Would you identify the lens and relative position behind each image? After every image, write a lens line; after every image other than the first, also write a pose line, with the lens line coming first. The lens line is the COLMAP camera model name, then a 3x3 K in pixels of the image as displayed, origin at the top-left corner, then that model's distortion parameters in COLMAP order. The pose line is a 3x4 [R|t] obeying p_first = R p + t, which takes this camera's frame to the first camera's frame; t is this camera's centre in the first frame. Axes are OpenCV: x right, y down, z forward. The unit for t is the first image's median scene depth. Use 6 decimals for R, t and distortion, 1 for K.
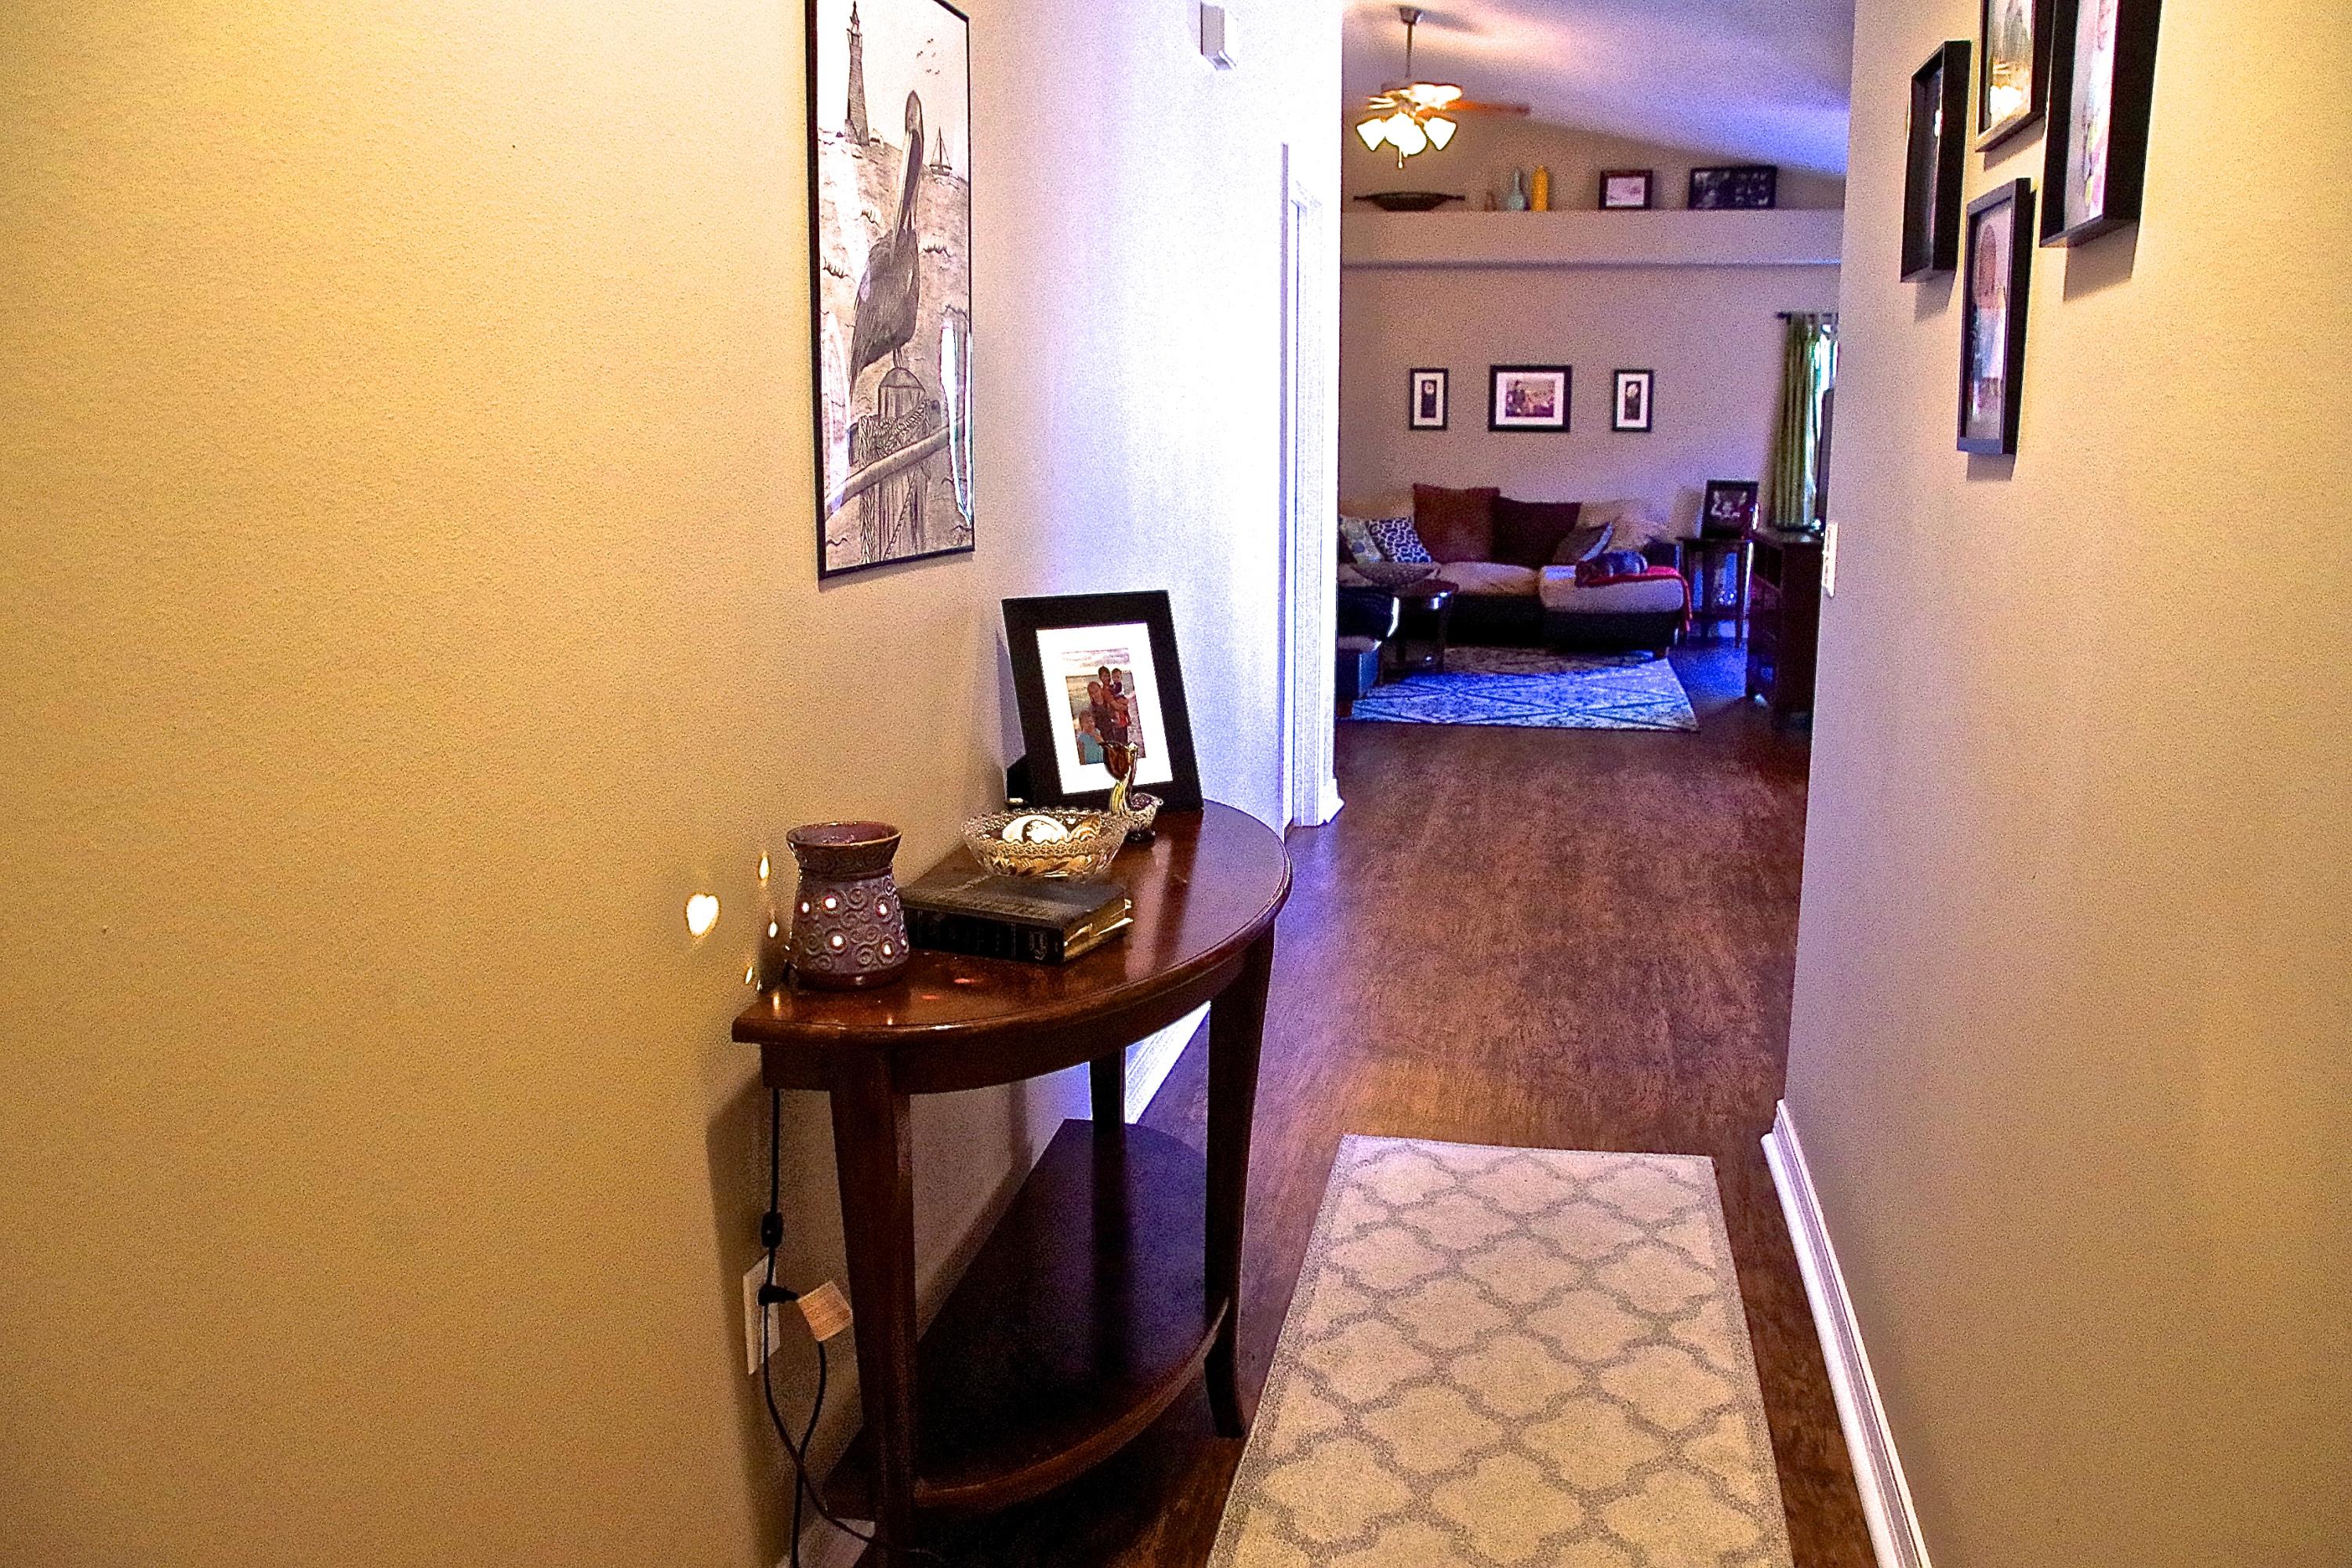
lens RADIAL K [[1862.8, 0, 1177.2], [0, 1862.8, 786.7], [0, 0, 1]] dist [-0.143174, 0.140865]
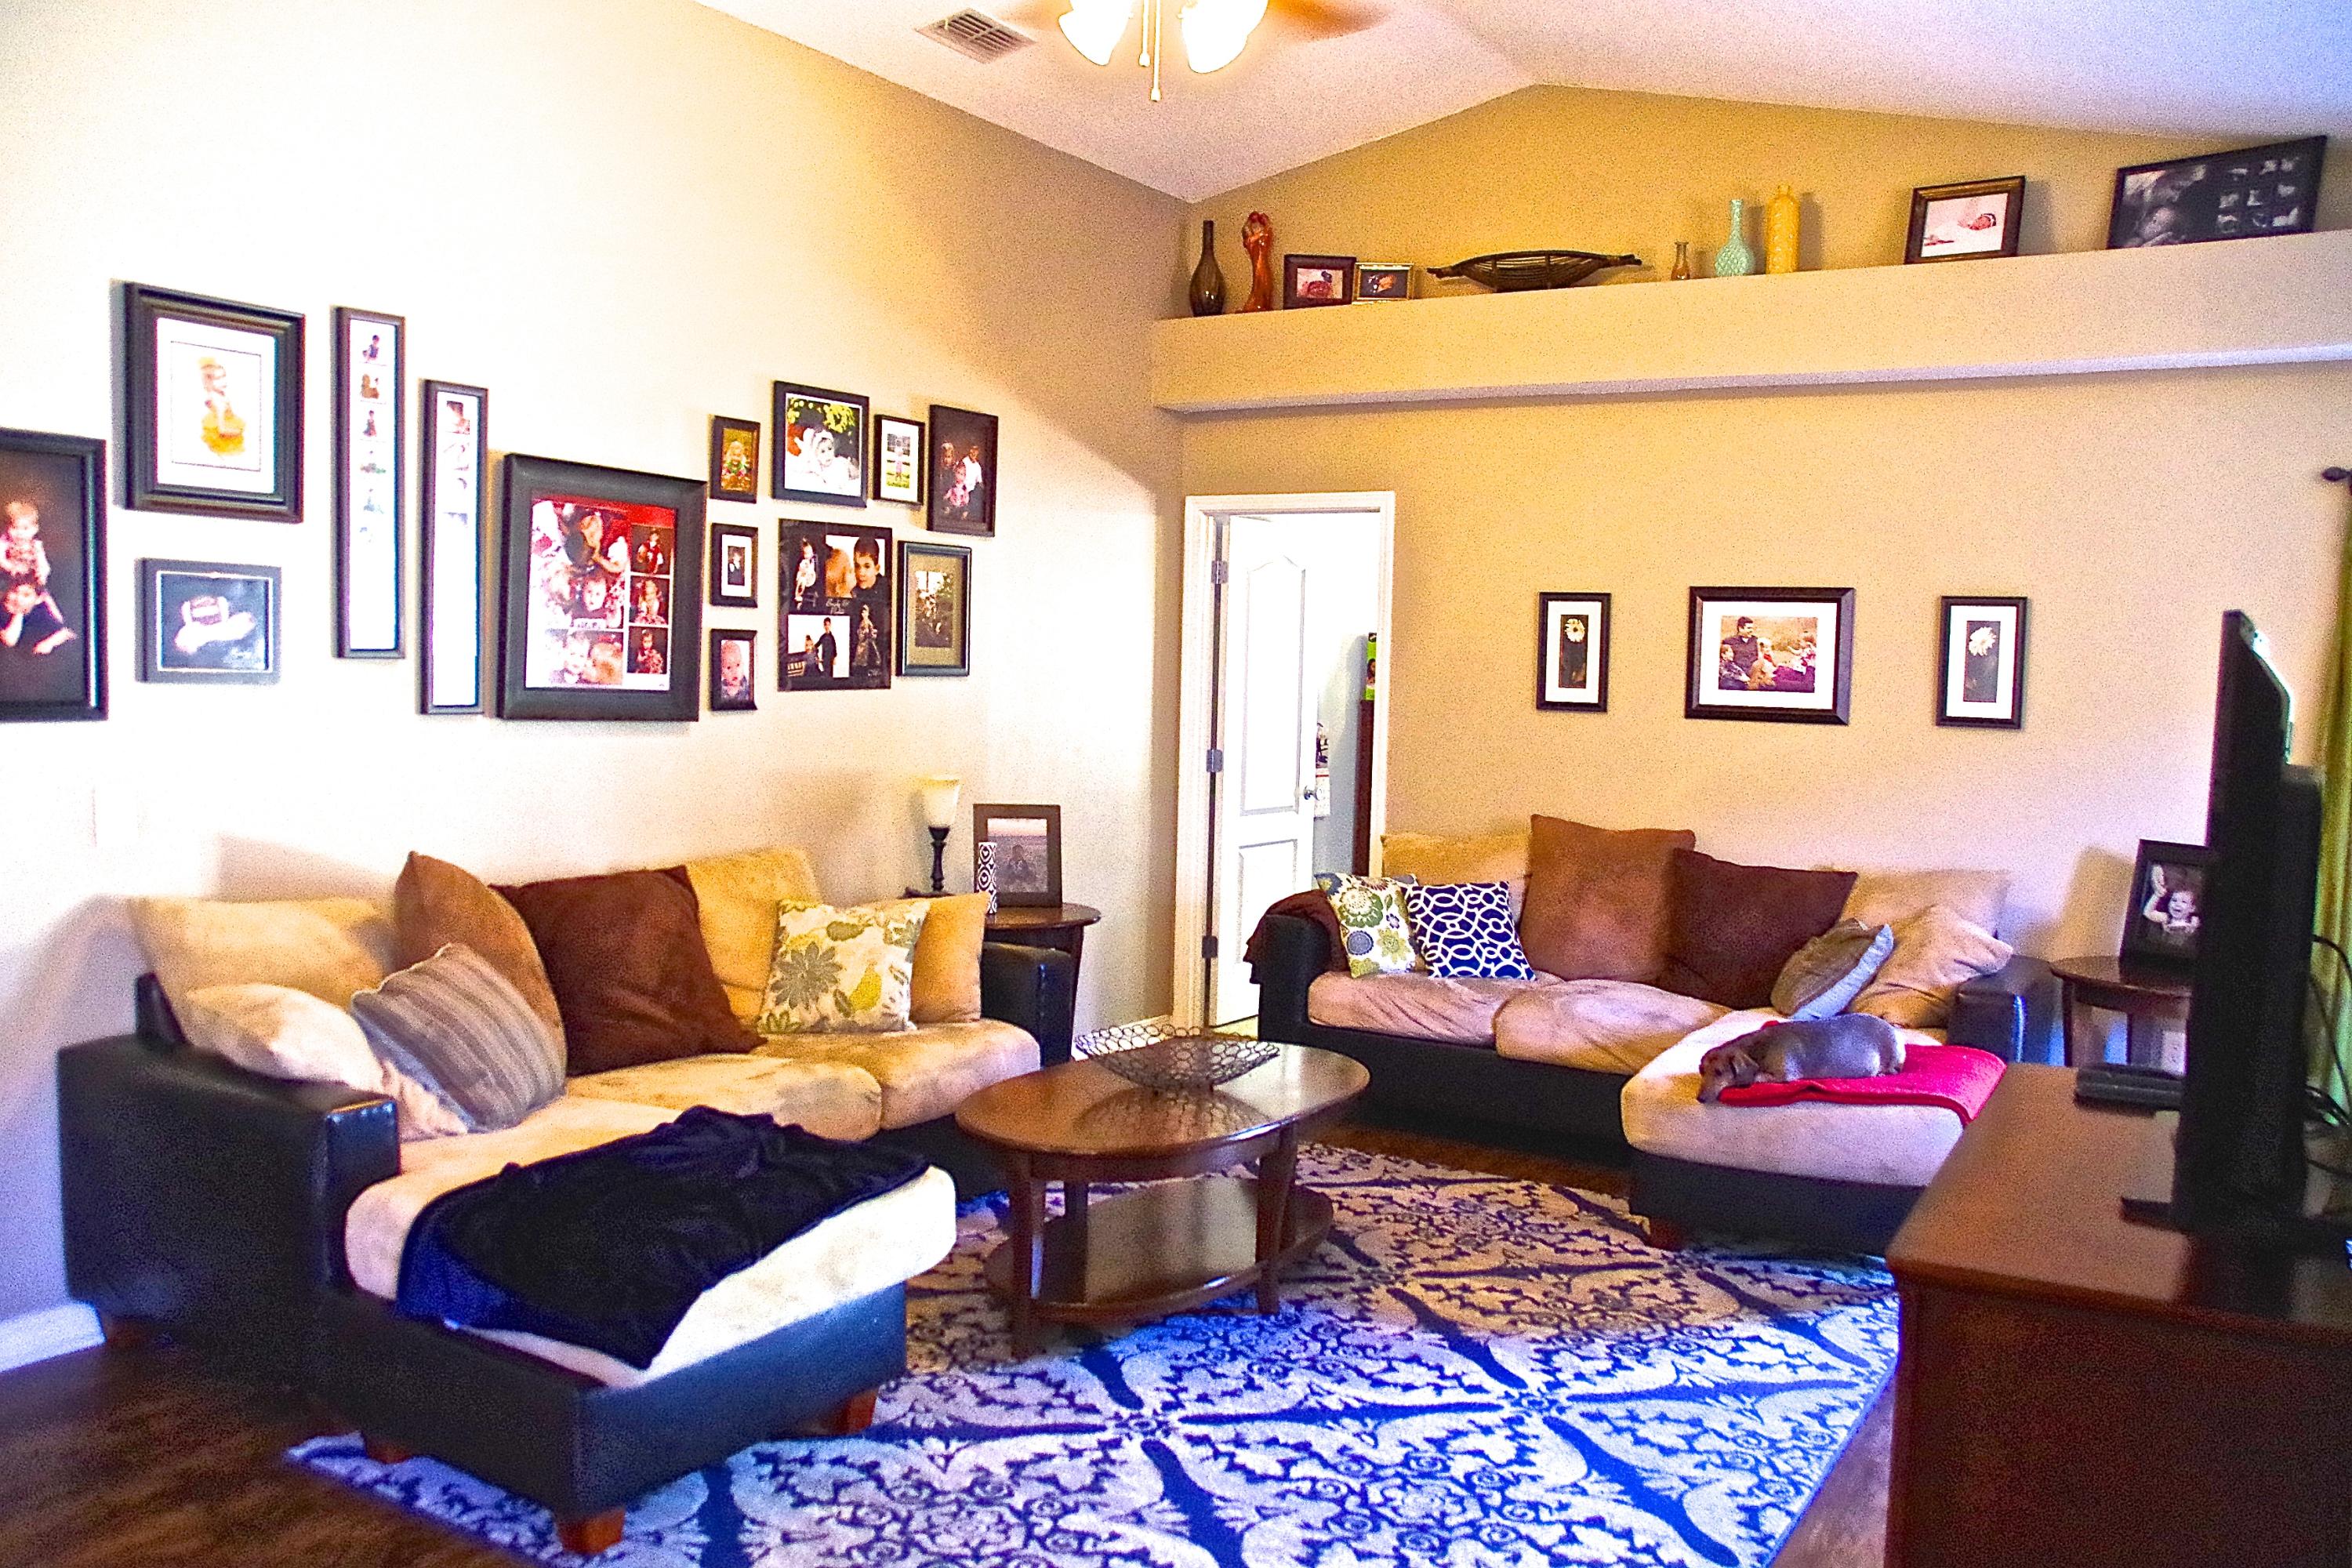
lens RADIAL K [[1862.8, 0, 1166.3], [0, 1862.8, 789.5], [0, 0, 1]] dist [-0.143174, 0.140865]
pose [[0.940818, 0.047514, -0.335566, 0.209211], [-0.091154, 0.989114, -0.115514, -0.104550], [0.326424, 0.139266, 0.934908, 0.499390]]
